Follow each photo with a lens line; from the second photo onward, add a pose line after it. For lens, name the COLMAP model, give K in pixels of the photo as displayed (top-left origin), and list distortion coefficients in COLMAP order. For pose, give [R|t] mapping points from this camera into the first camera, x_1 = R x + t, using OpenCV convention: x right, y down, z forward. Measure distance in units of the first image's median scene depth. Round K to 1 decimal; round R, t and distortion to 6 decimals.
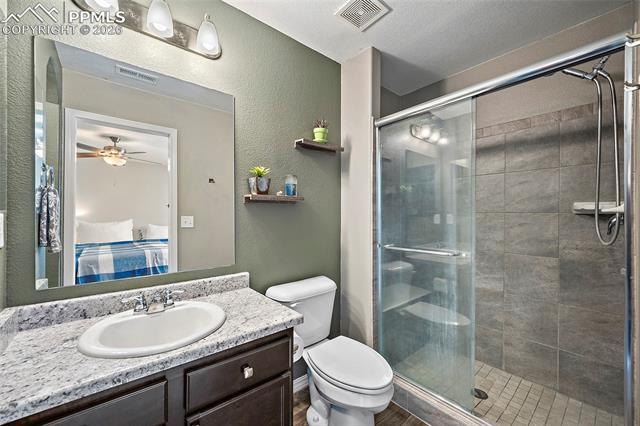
lens RADIAL K [[251.2, 0, 320.5], [0, 251.2, 213.8], [0, 0, 1]] dist [-0.002373, -0.000546]
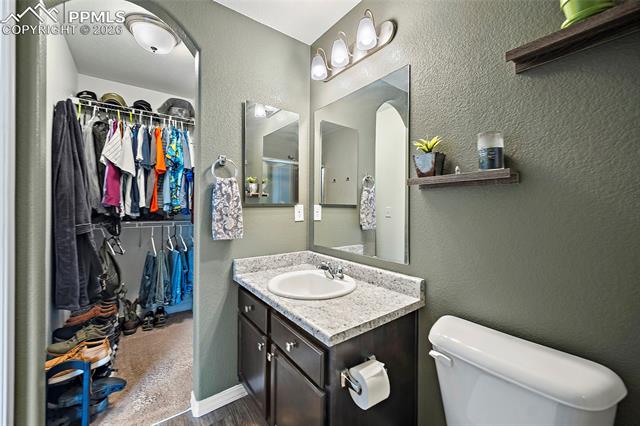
lens RADIAL K [[251.2, 0, 320.7], [0, 251.2, 208.0], [0, 0, 1]] dist [-0.002373, -0.000546]
pose [[-0.046761, 0.004292, -0.998897, 0.676883], [-0.000331, 0.999991, 0.004312, 0.012854], [0.998906, 0.000532, -0.046759, 0.994786]]
